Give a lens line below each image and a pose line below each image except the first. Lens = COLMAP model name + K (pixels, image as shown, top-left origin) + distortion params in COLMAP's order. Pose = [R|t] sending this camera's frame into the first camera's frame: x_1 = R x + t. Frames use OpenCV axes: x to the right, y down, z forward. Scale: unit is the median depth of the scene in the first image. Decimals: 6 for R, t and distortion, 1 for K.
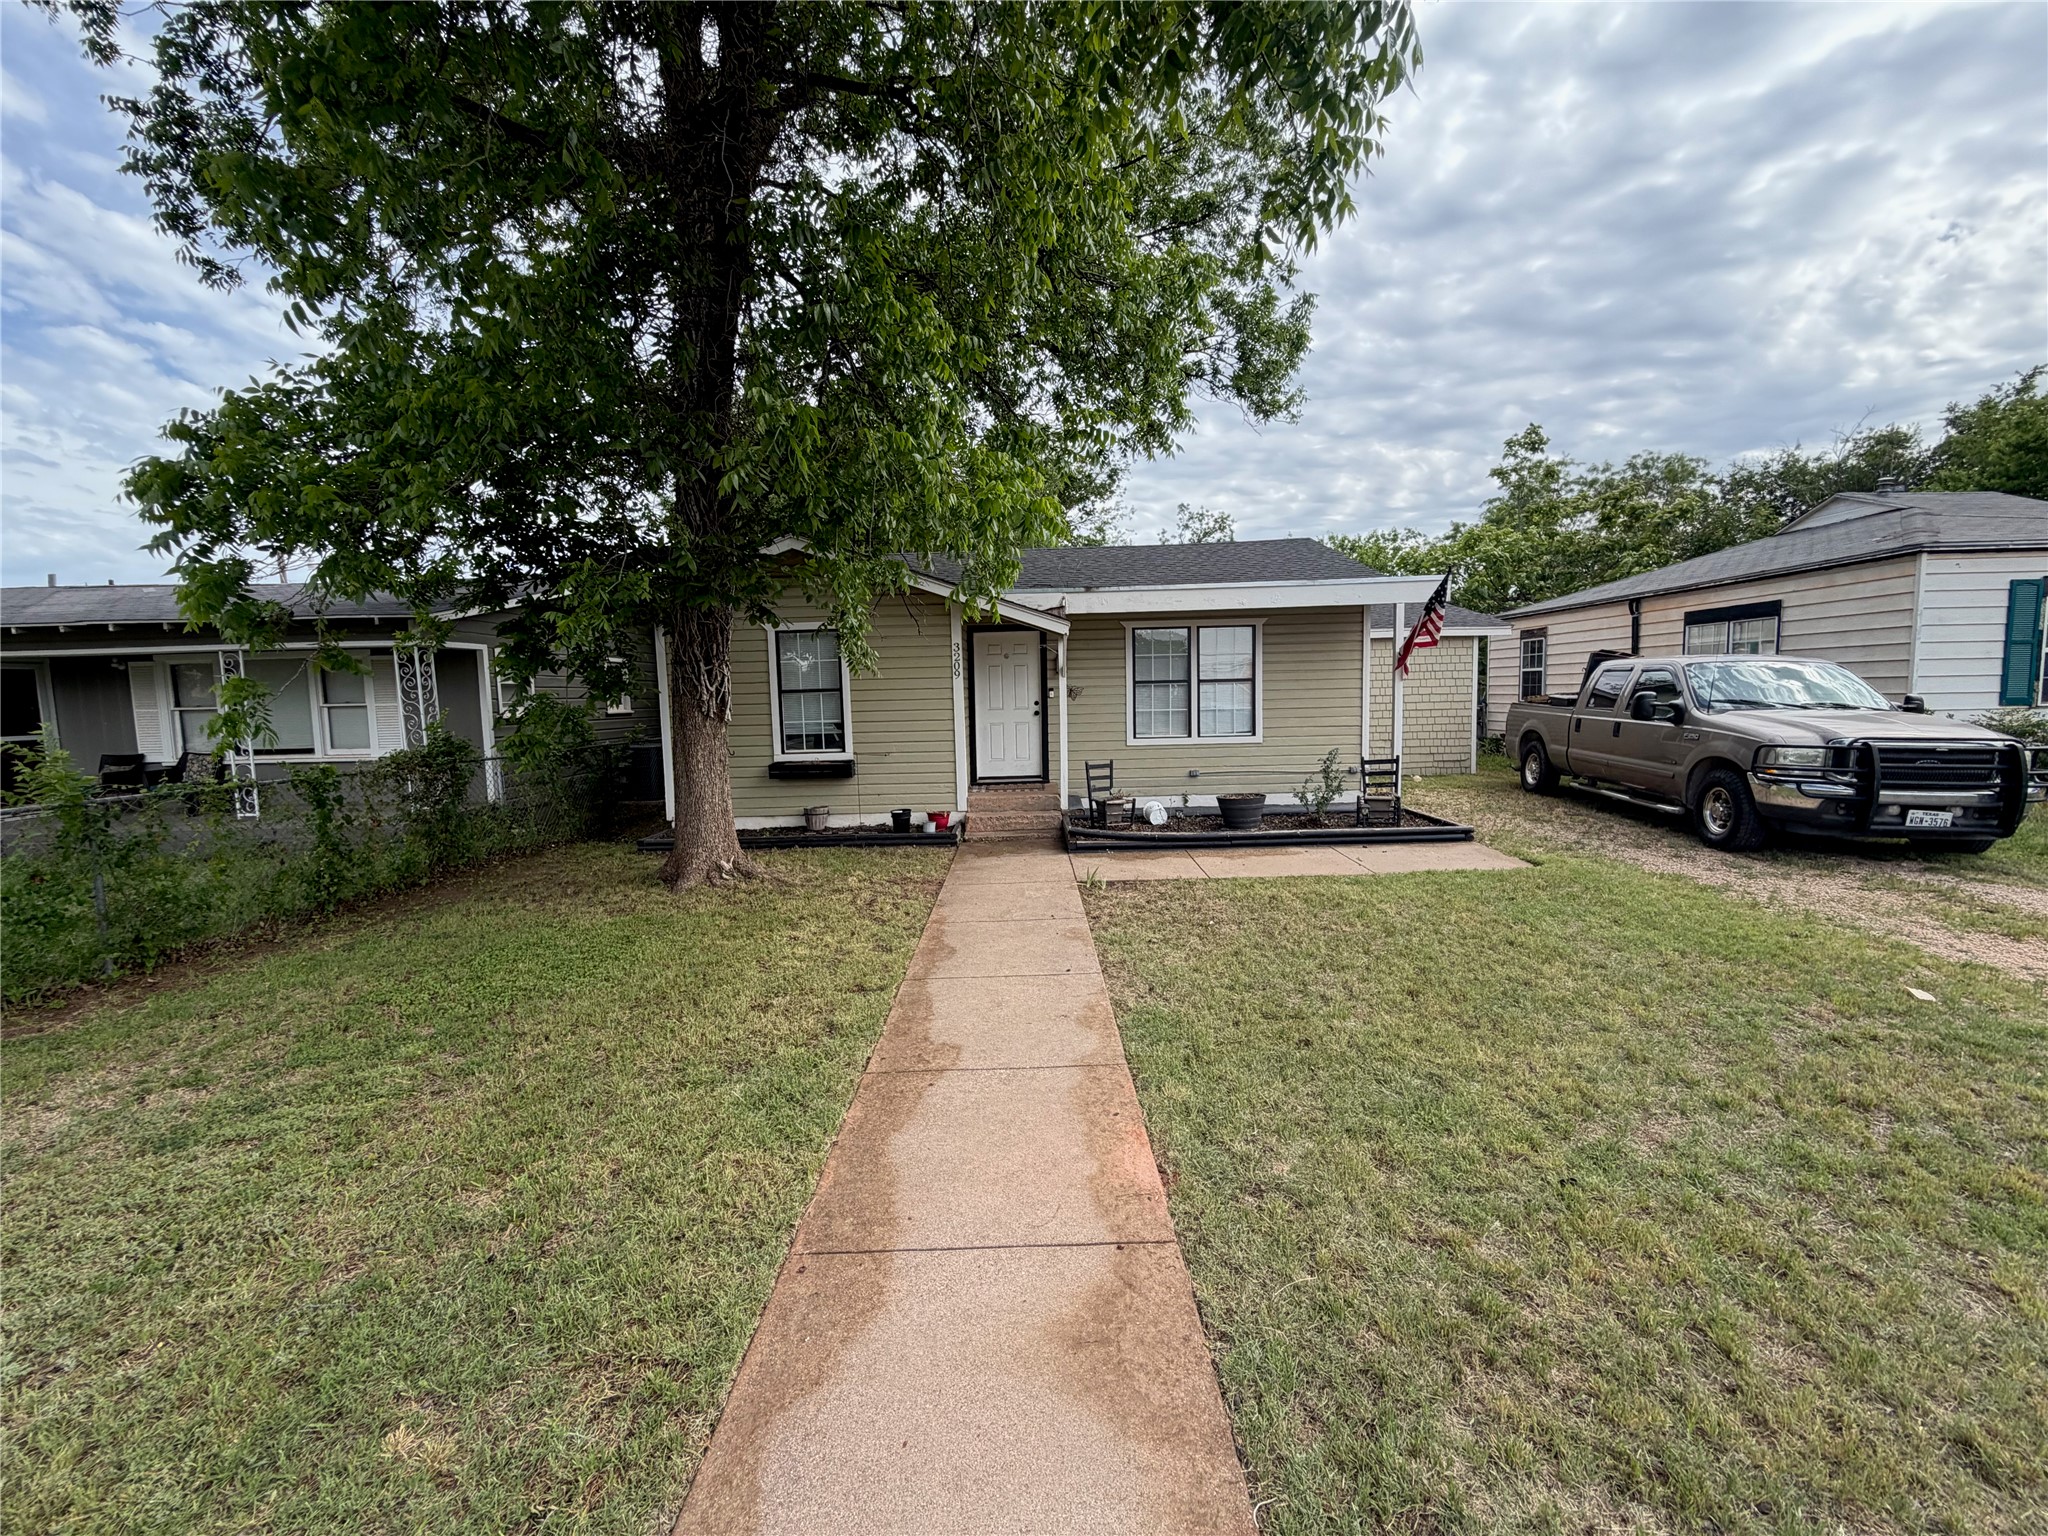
lens RADIAL K [[818.9, 0, 1022.8], [0, 818.9, 776.3], [0, 0, 1]] dist [-0.001591, -0.000597]
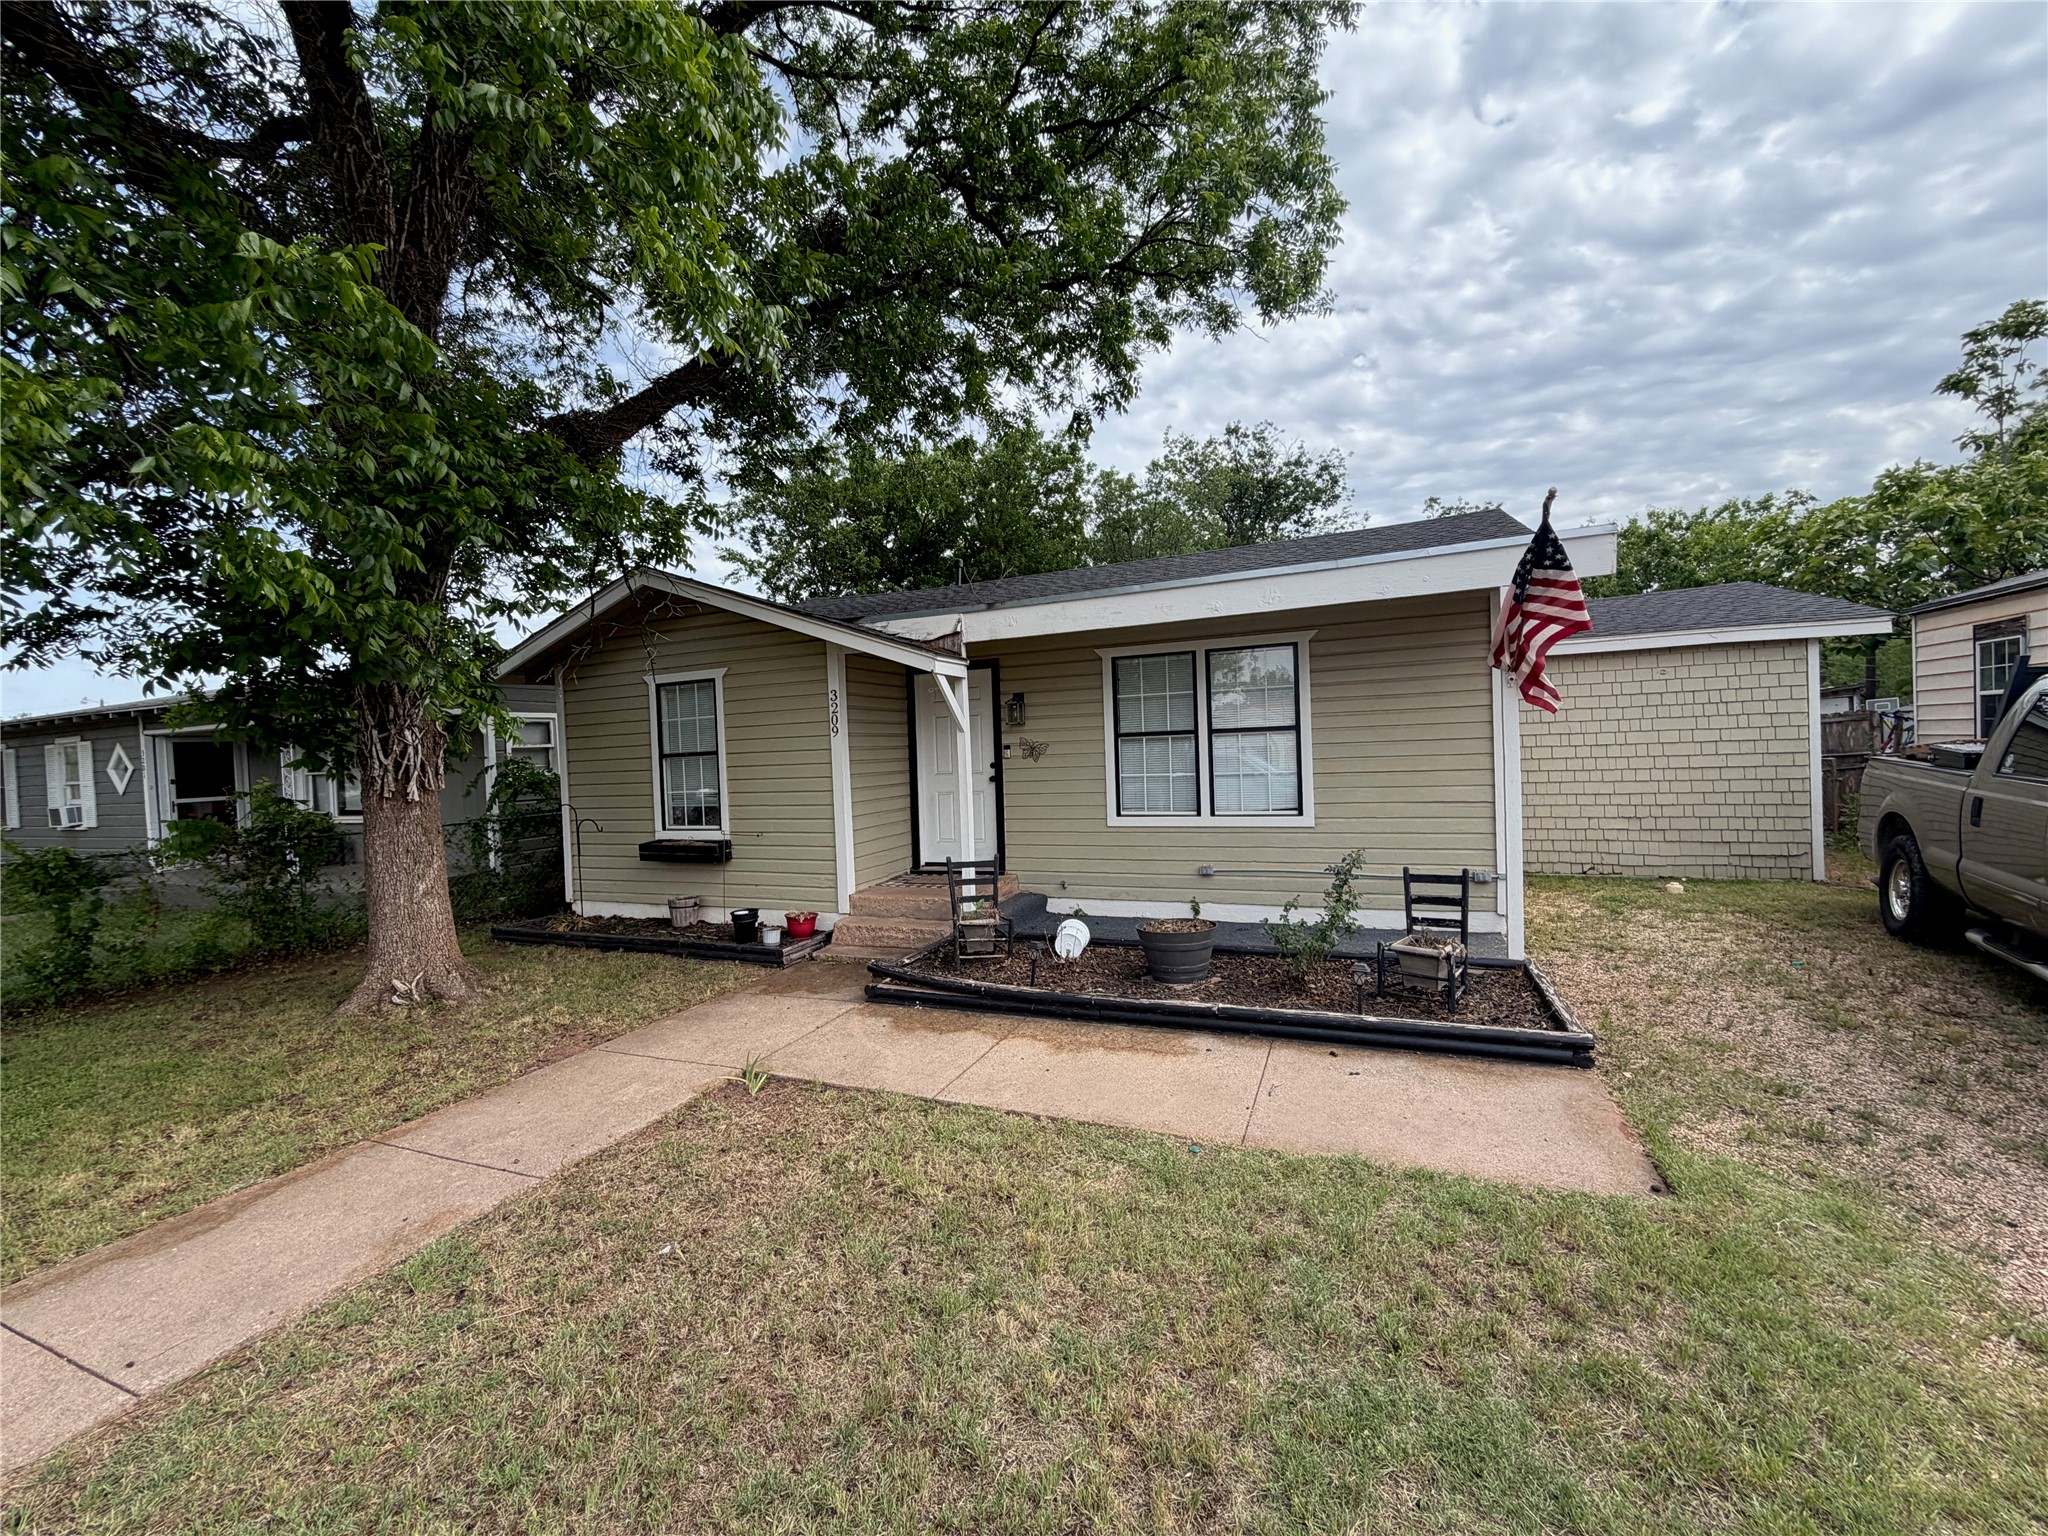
lens RADIAL K [[818.9, 0, 1022.5], [0, 818.9, 757.8], [0, 0, 1]] dist [-0.001591, -0.000597]
pose [[0.921944, -0.007475, -0.387251, 0.330581], [-0.021847, 0.997219, -0.071260, -0.044344], [0.386707, 0.074158, 0.919216, 0.332482]]
